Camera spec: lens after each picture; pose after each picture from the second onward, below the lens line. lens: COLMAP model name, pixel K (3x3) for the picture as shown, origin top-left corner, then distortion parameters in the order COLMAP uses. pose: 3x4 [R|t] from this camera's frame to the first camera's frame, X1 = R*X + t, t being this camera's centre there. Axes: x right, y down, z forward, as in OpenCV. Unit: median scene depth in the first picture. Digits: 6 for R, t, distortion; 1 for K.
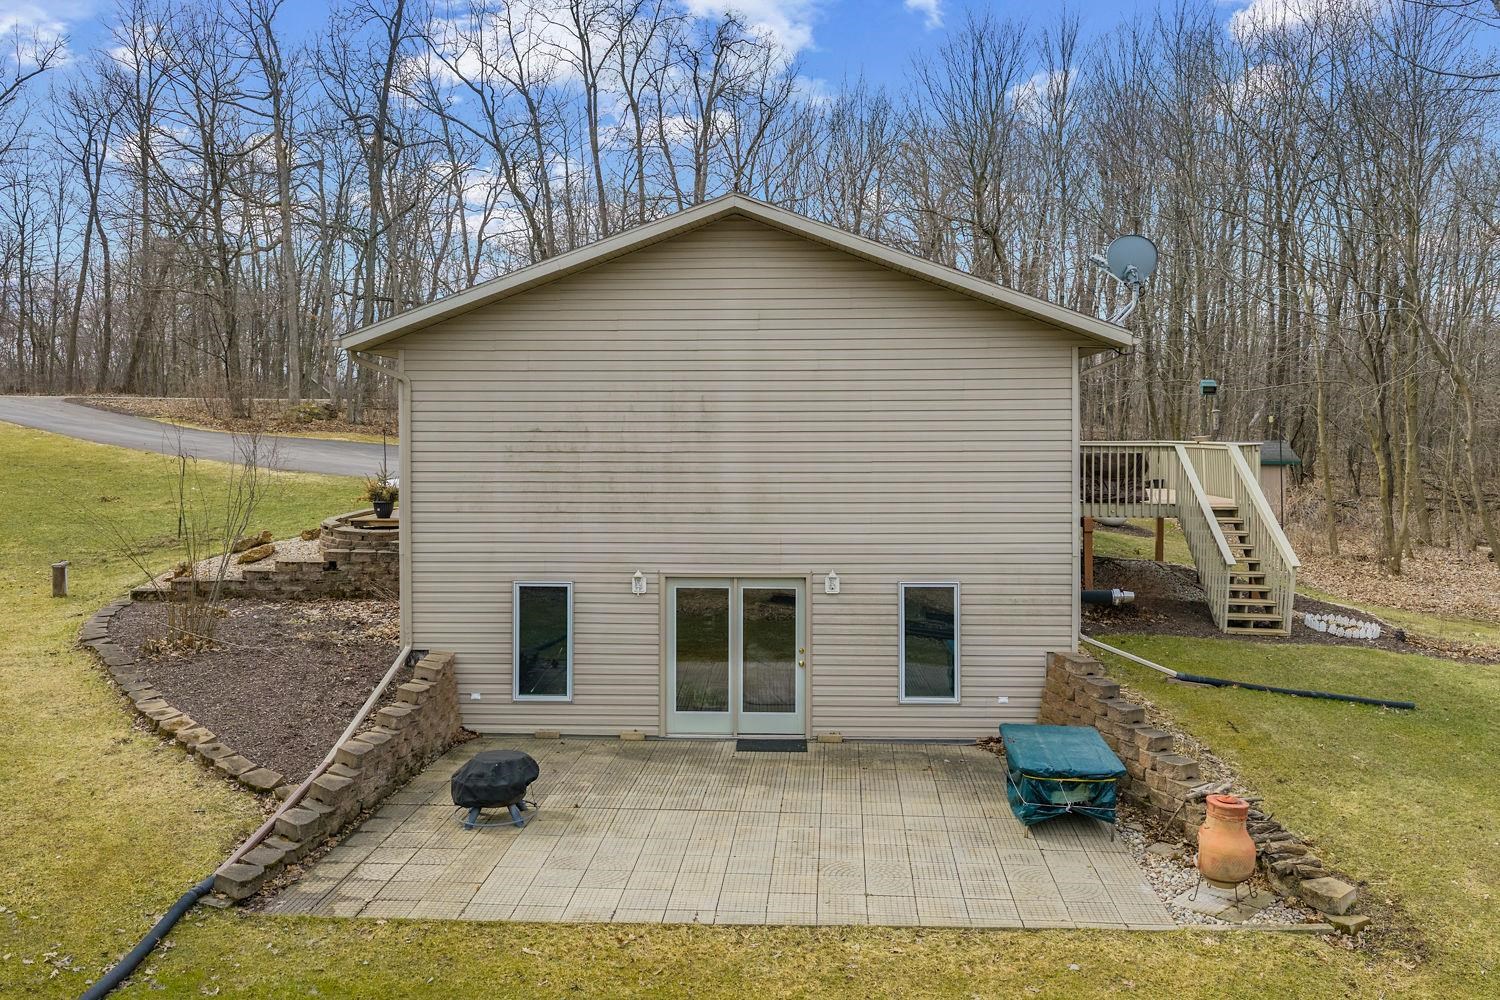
lens RADIAL K [[1241.7, 0, 745.2], [0, 1241.7, 484.6], [0, 0, 1]] dist [0.019395, -0.014528]
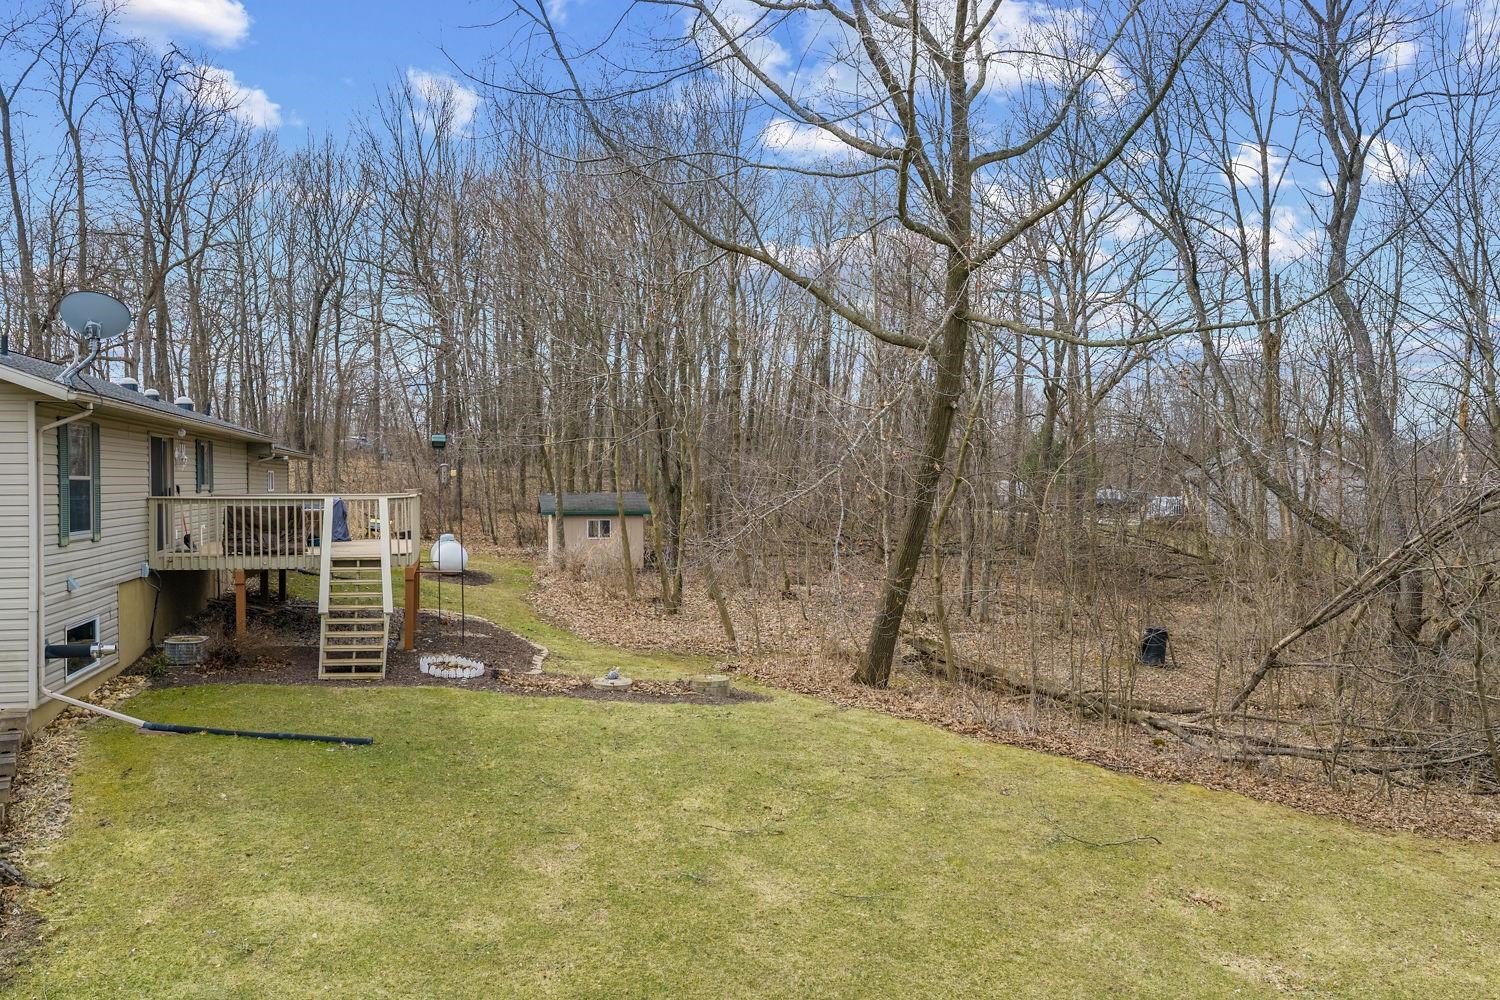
lens RADIAL K [[1241.7, 0, 746.8], [0, 1241.7, 499.7], [0, 0, 1]] dist [0.019395, -0.014528]
pose [[0.959342, -0.003333, 0.282225, 0.523772], [0.011220, 0.999590, -0.026333, 0.000982], [-0.282022, 0.028429, 0.958987, -0.122023]]
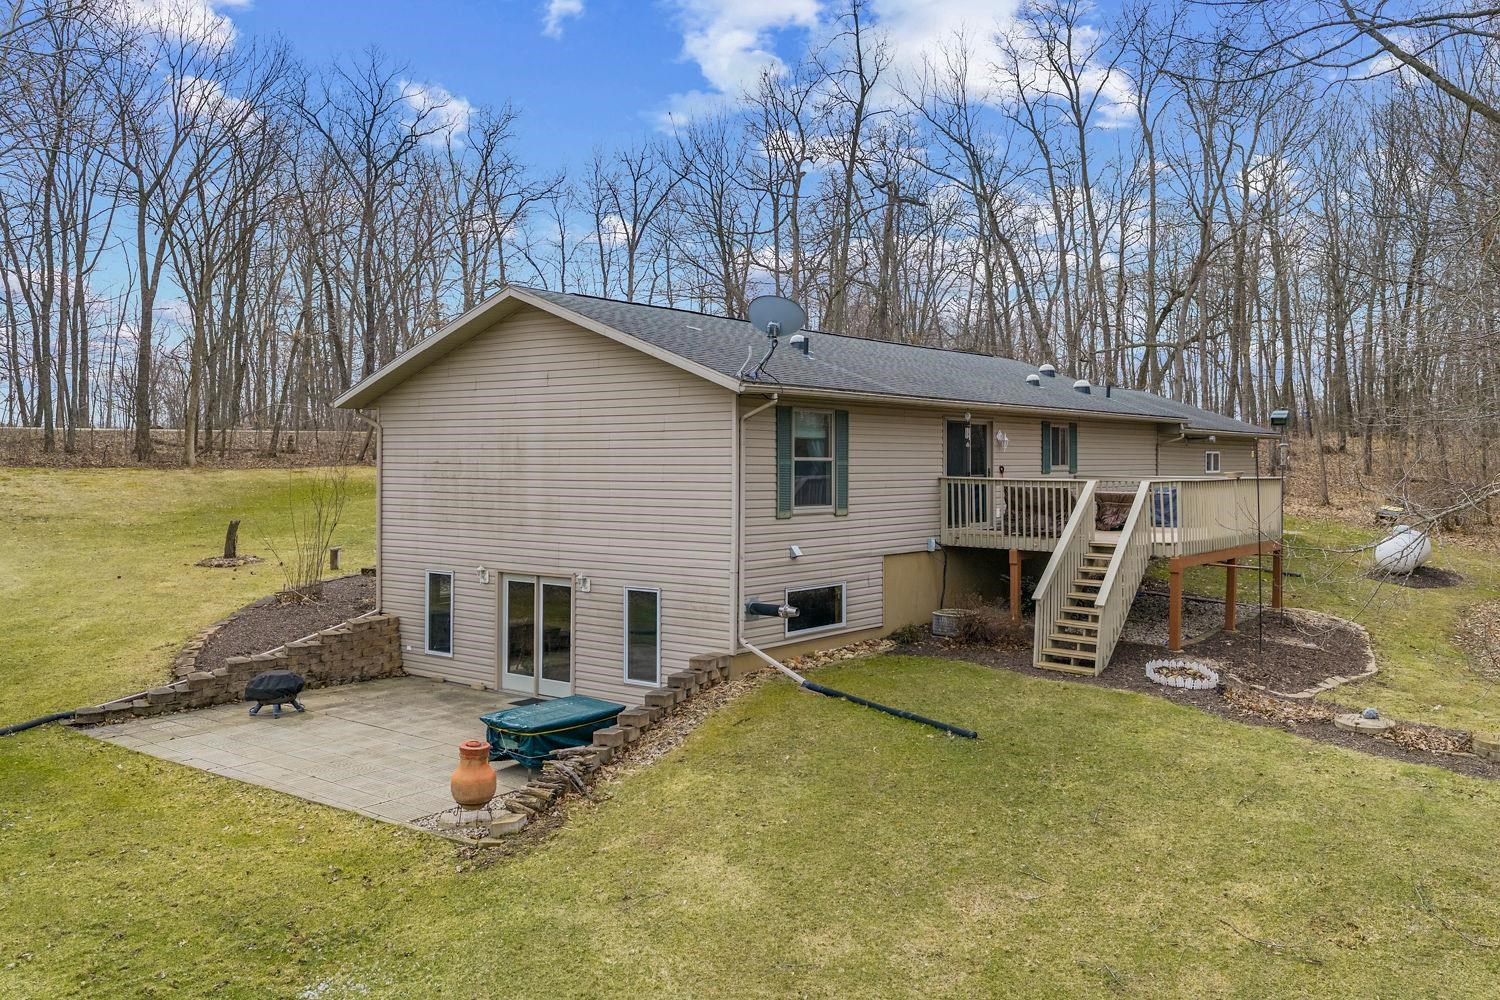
lens RADIAL K [[1241.7, 0, 758.1], [0, 1241.7, 497.9], [0, 0, 1]] dist [0.019395, -0.014528]
pose [[0.819440, 0.020787, -0.572788, 0.934251], [-0.028827, 0.999572, -0.004965, -0.007013], [0.572440, 0.020580, 0.819689, 0.055057]]
